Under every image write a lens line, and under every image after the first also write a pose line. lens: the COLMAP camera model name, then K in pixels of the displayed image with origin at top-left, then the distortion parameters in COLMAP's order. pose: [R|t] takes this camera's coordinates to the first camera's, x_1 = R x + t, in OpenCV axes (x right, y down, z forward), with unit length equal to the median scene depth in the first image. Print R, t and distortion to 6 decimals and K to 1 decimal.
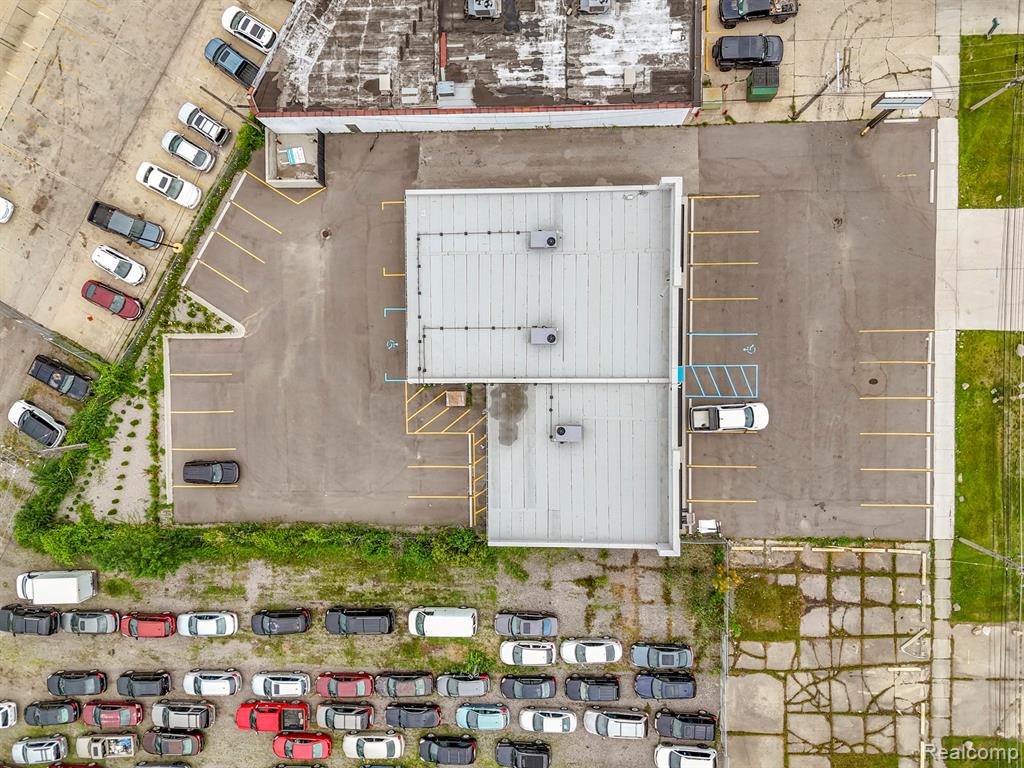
lens RADIAL K [[748.7, 0, 512.0], [0, 748.7, 384.0], [0, 0, 1]] dist [0.076230, -0.070950]
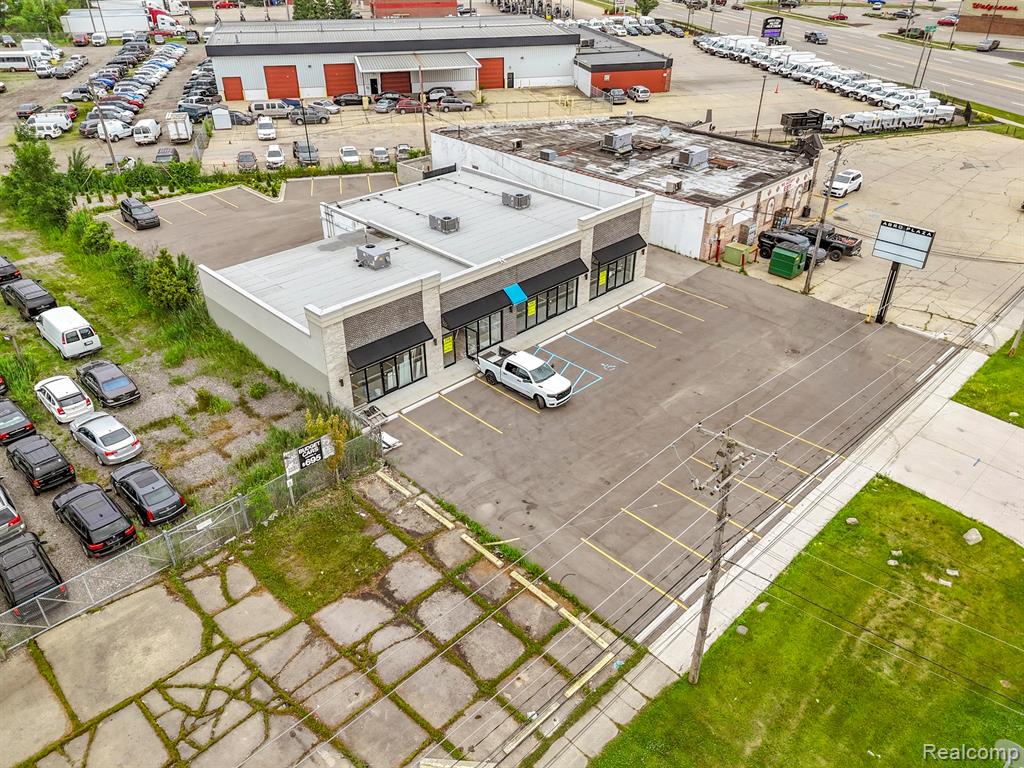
lens RADIAL K [[748.7, 0, 512.0], [0, 748.7, 384.0], [0, 0, 1]] dist [0.076230, -0.070950]
pose [[0.695540, 0.434975, -0.571858, 0.683514], [-0.715035, 0.341129, -0.610210, 0.486870], [-0.070348, 0.833323, 0.548291, 0.606618]]
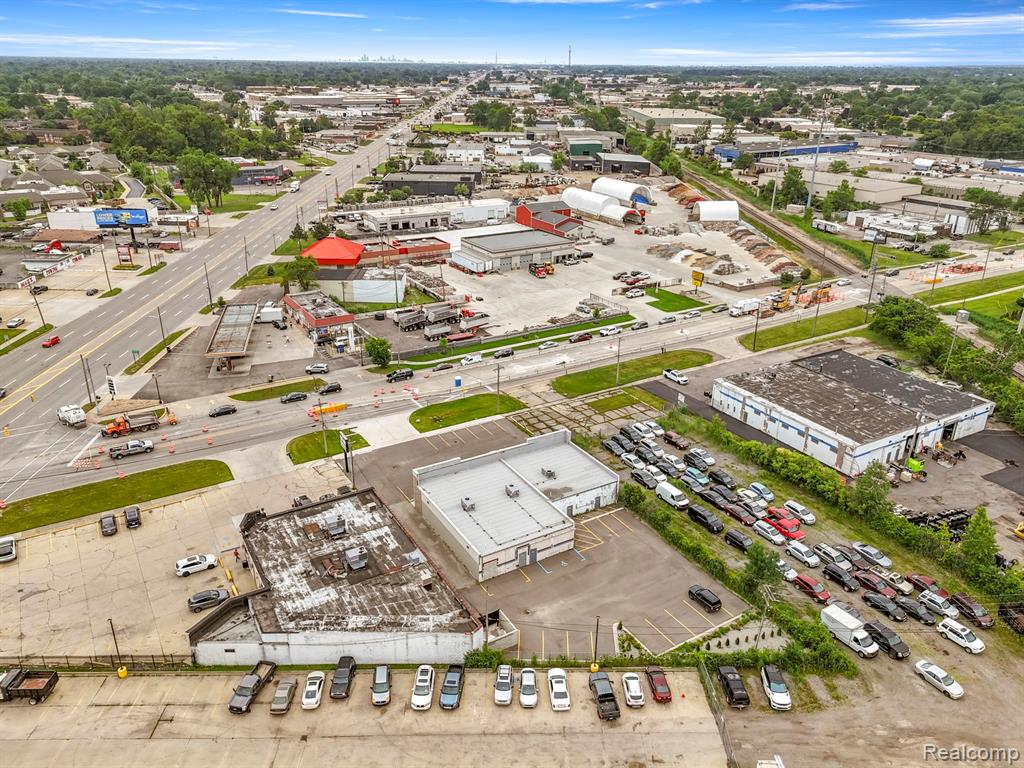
lens RADIAL K [[748.7, 0, 512.0], [0, 748.7, 384.0], [0, 0, 1]] dist [0.076230, -0.070950]
pose [[-0.505349, -0.278237, 0.816827, -1.345466], [0.861193, -0.222388, 0.457045, -0.819240], [0.054486, 0.934413, 0.351999, 0.072276]]
